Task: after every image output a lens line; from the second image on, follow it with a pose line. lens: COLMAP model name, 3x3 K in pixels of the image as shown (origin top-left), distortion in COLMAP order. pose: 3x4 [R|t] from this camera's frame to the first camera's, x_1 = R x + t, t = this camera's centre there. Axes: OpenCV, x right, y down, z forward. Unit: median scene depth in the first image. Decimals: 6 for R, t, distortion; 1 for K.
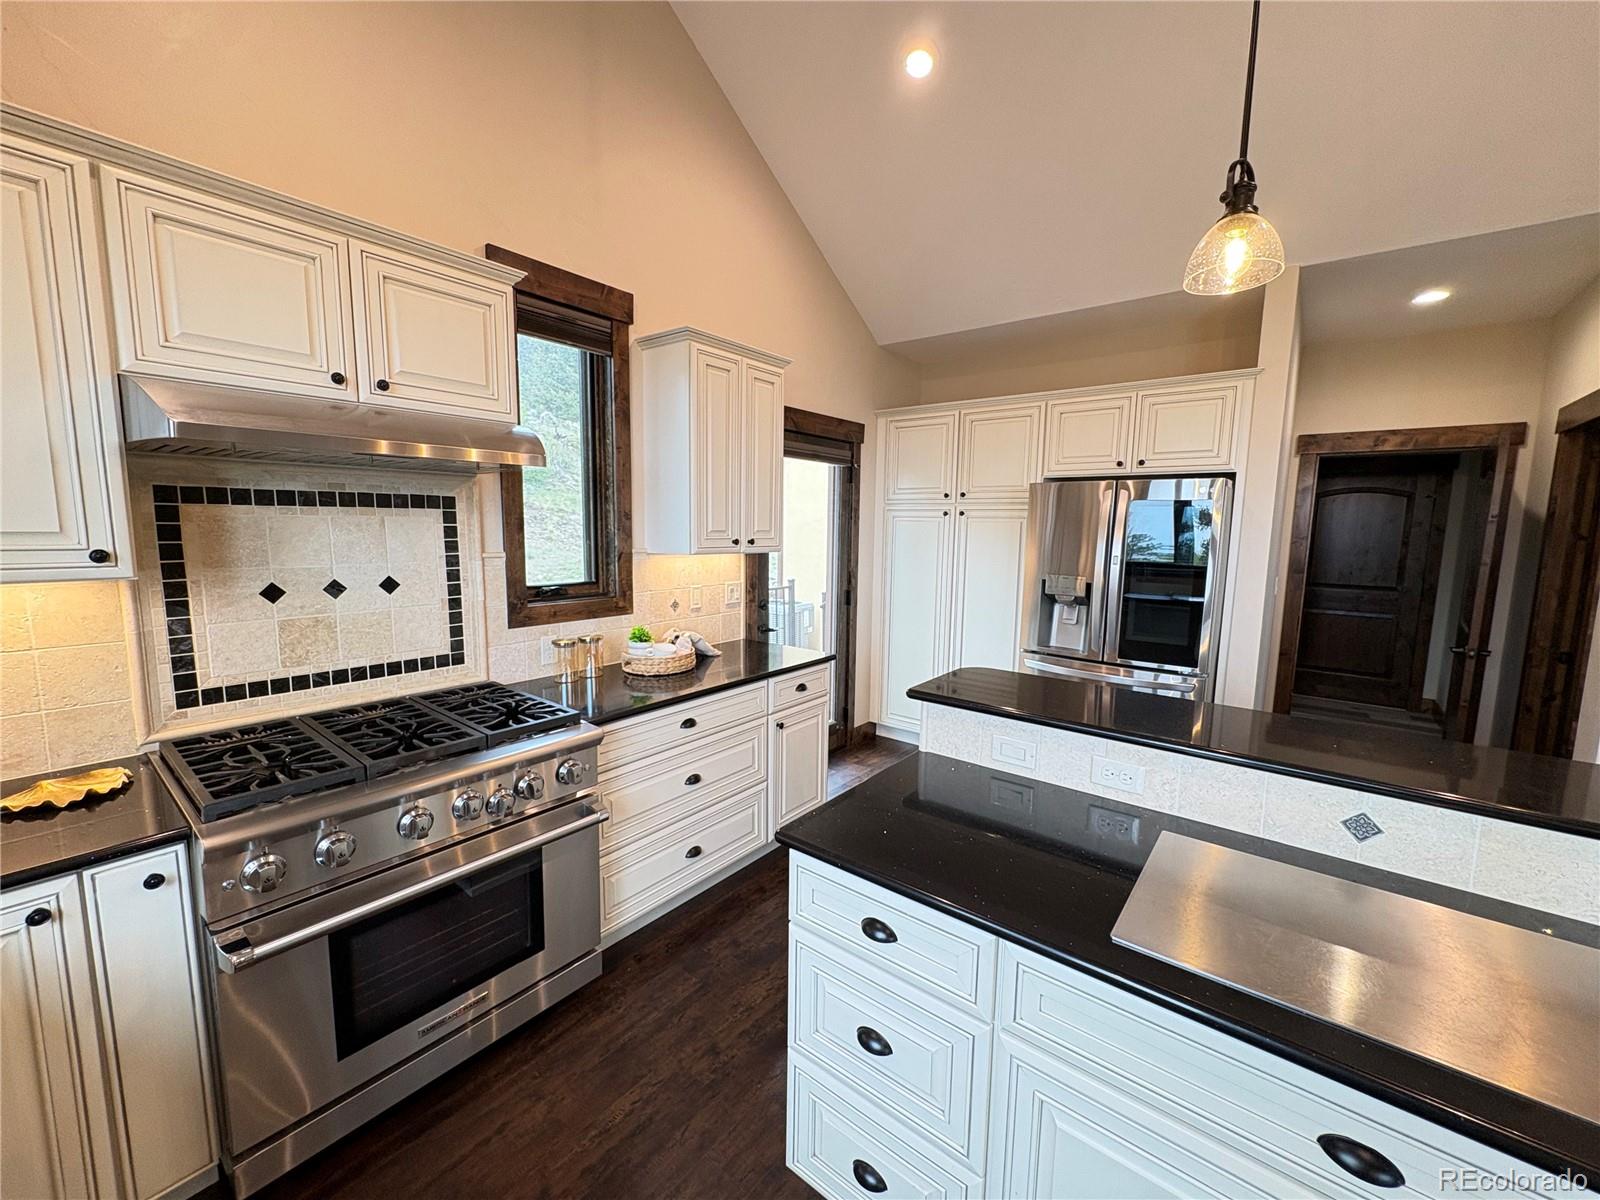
lens RADIAL K [[635.2, 0, 799.0], [0, 635.2, 601.3], [0, 0, 1]] dist [-0.000983, 0.000283]
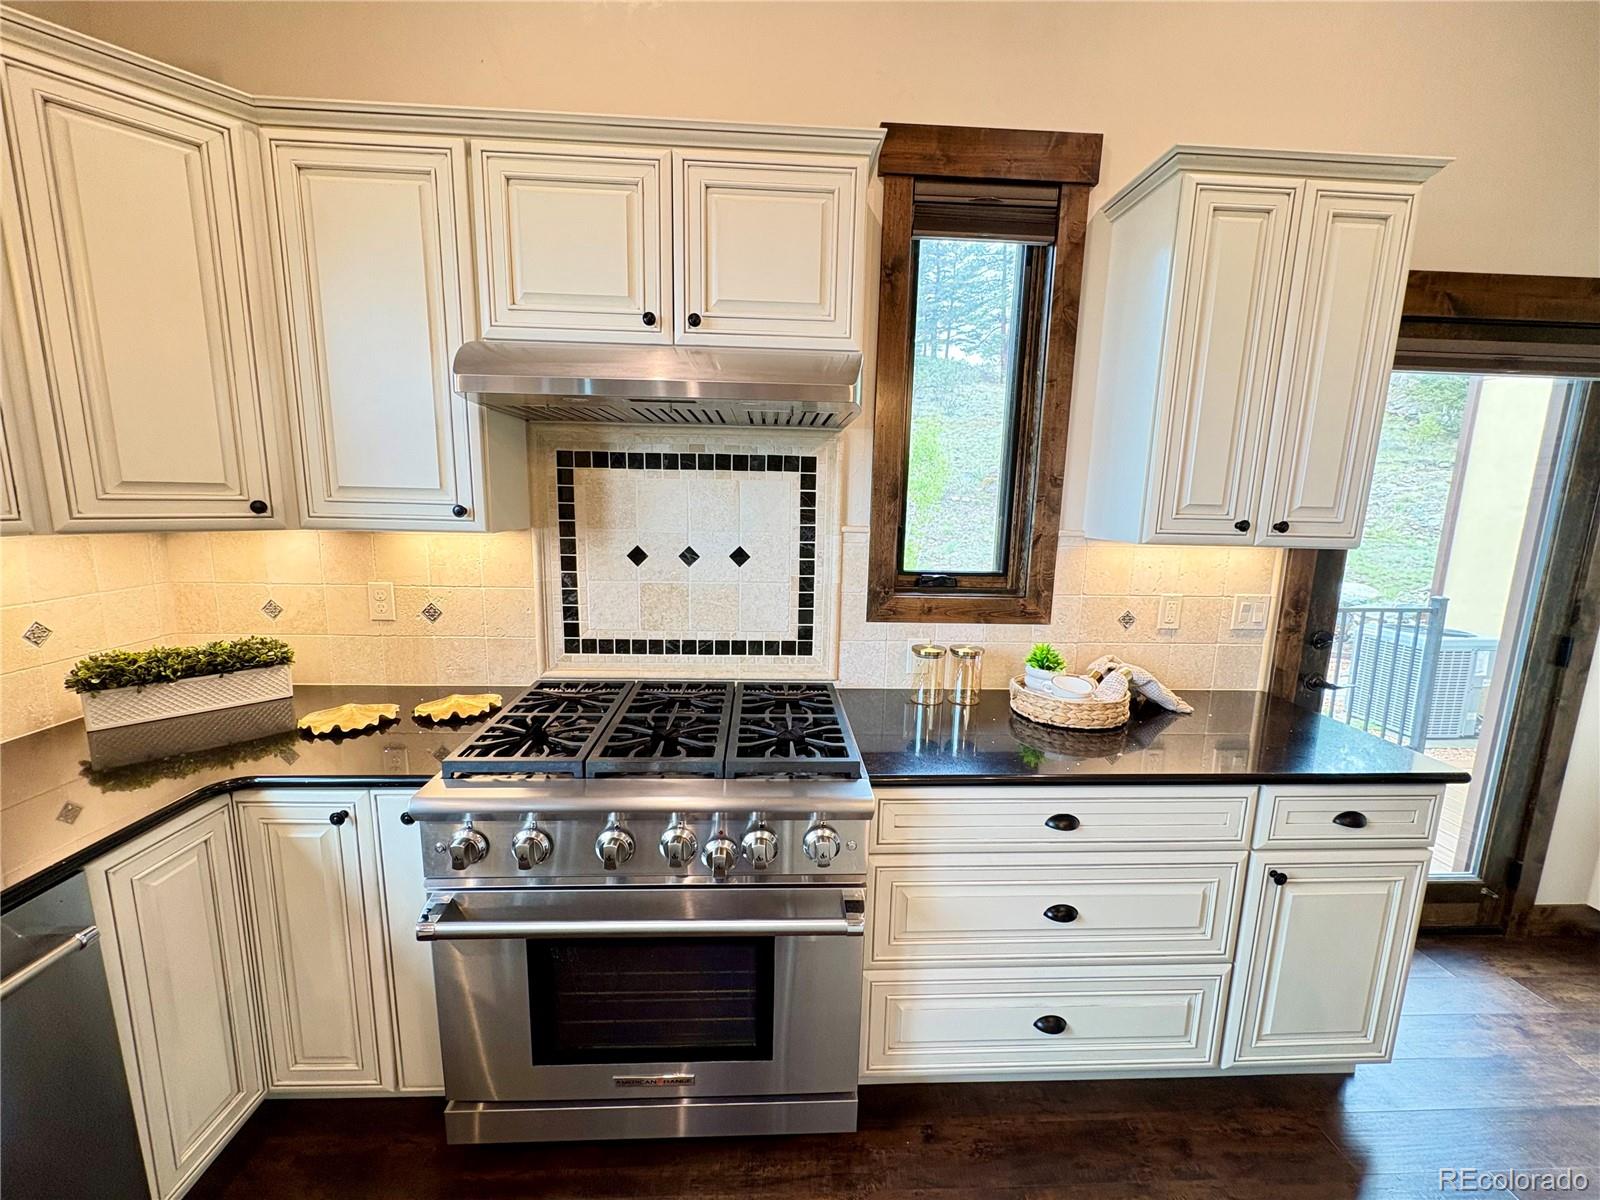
lens RADIAL K [[635.2, 0, 798.0], [0, 635.2, 601.1], [0, 0, 1]] dist [-0.000983, 0.000283]
pose [[0.660652, 0.124991, -0.740213, 0.078349], [-0.104400, 0.991757, 0.074287, -0.033203], [0.743397, 0.028200, 0.668256, 0.394067]]
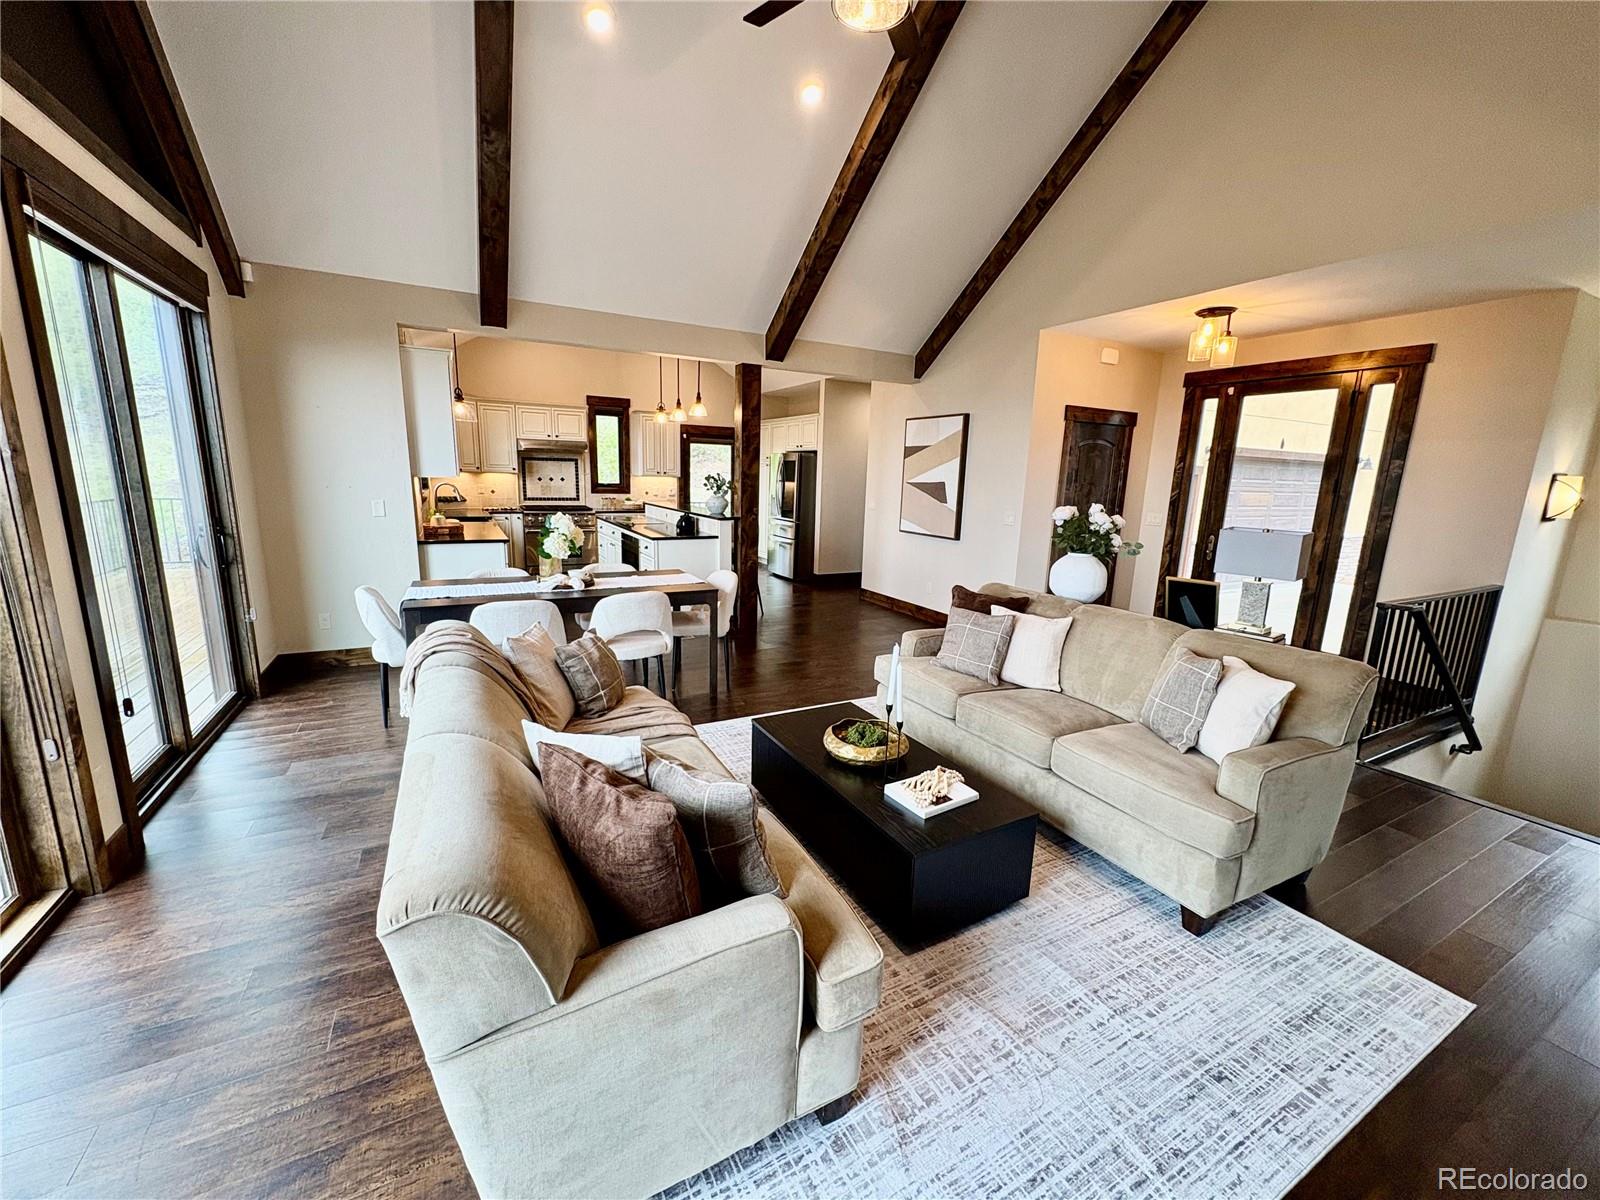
lens RADIAL K [[635.2, 0, 797.1], [0, 635.2, 601.8], [0, 0, 1]] dist [-0.000983, 0.000283]
pose [[0.918425, 0.091108, -0.384961, 2.221366], [-0.064057, 0.994526, 0.082548, 0.297413], [0.390375, -0.051155, 0.919234, -2.075293]]
